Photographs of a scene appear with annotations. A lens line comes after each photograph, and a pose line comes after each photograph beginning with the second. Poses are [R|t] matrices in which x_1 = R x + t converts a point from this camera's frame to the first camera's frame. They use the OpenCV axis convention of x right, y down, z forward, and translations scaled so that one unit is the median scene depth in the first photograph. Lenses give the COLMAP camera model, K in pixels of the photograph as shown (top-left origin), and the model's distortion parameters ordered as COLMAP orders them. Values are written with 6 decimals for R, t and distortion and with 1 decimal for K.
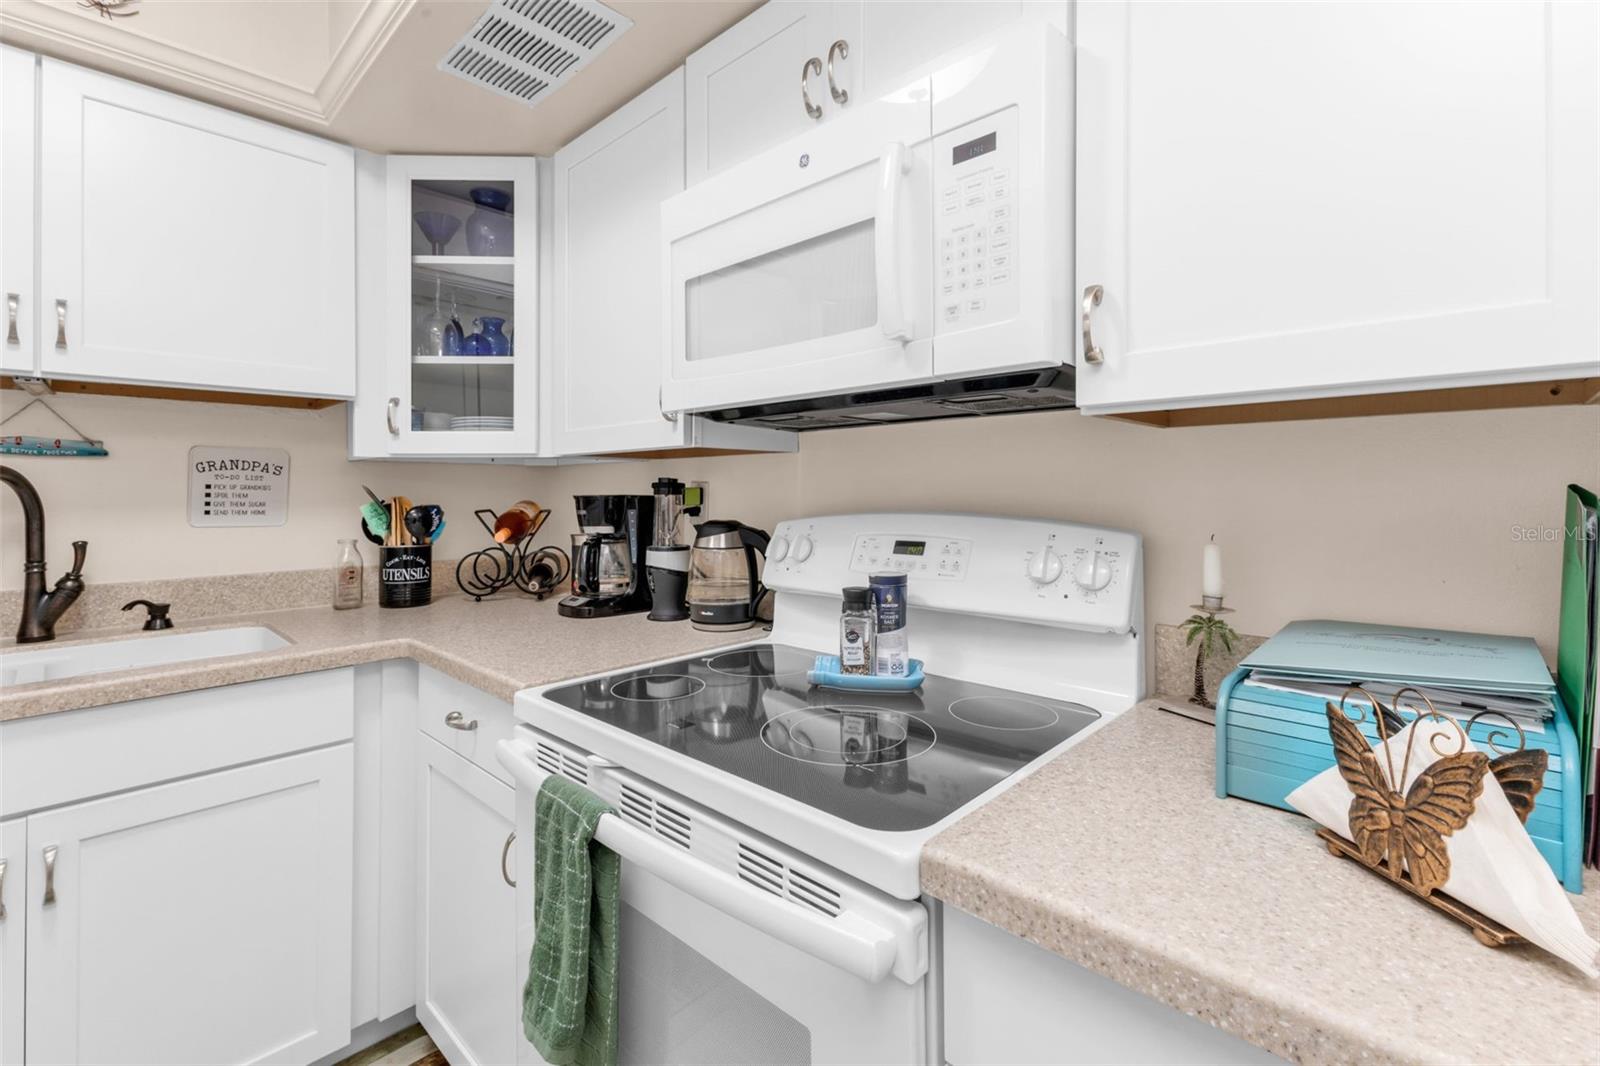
lens RADIAL K [[712.2, 0, 803.5], [0, 712.2, 500.7], [0, 0, 1]] dist [0.009193, -0.000181]
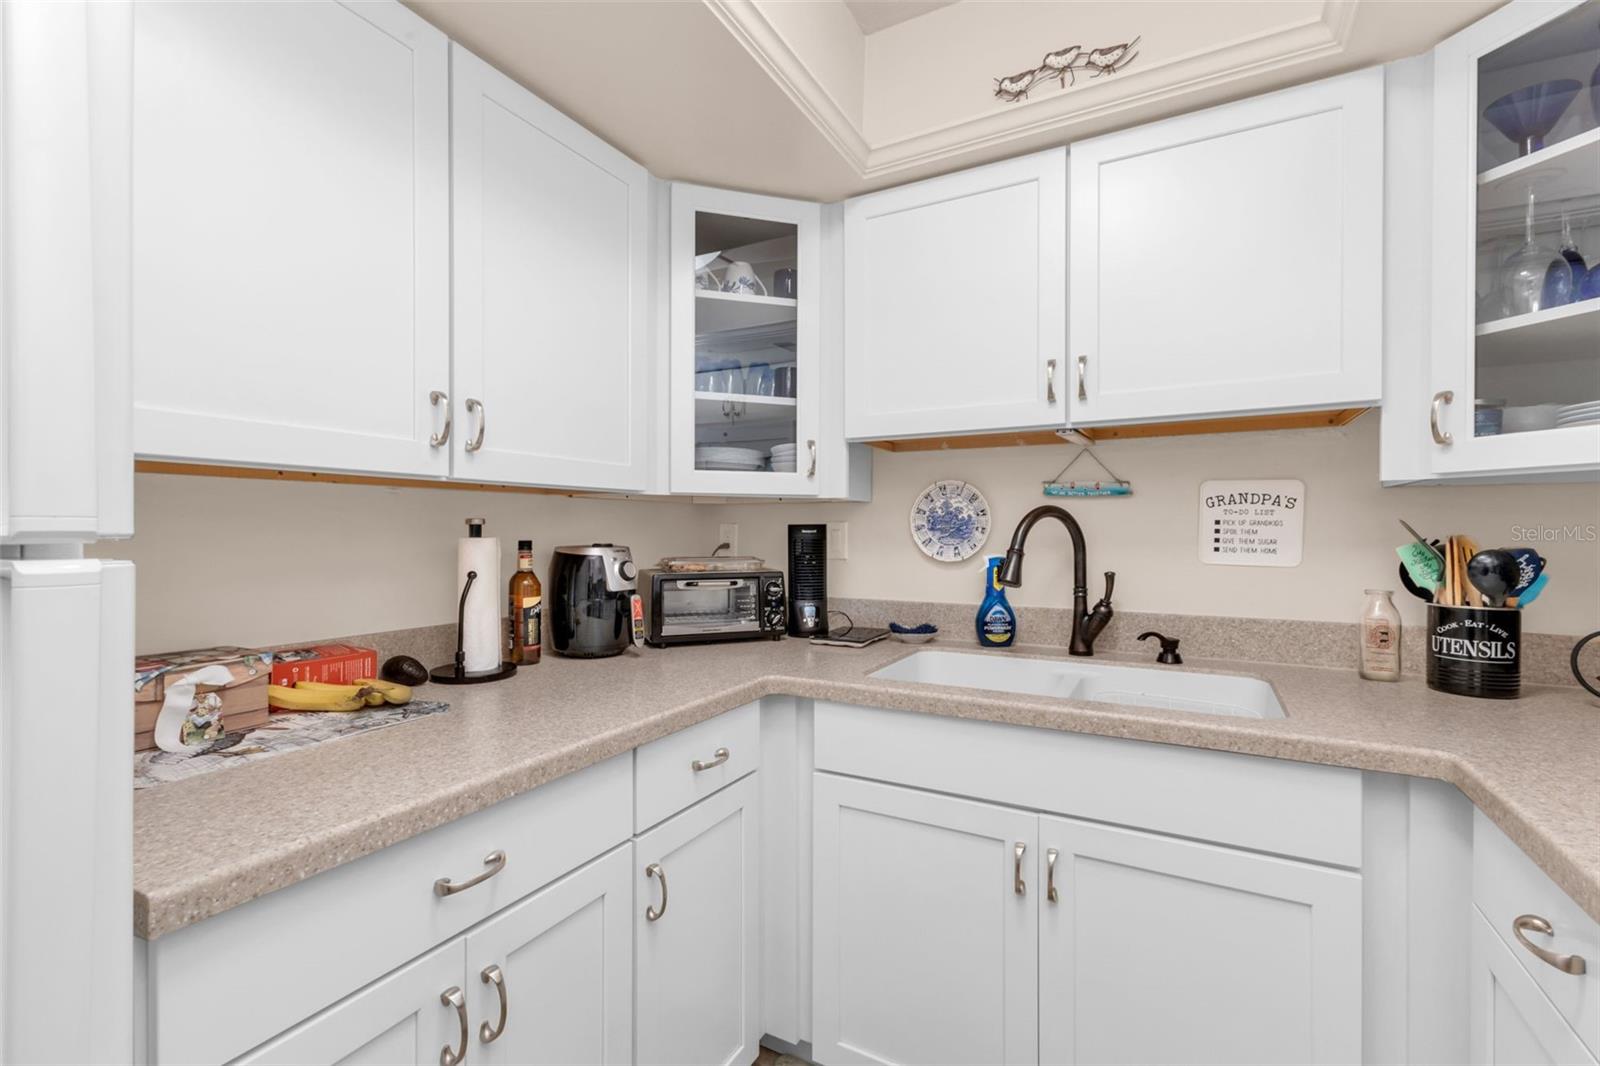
lens RADIAL K [[686.8, 0, 794.7], [0, 686.8, 526.2], [0, 0, 1]] dist [0.007328, -0.000745]
pose [[0.240334, 0.000350, -0.970690, -0.075411], [-0.012159, 0.999923, -0.002650, -0.005143], [0.970614, 0.012440, 0.240320, 0.232090]]
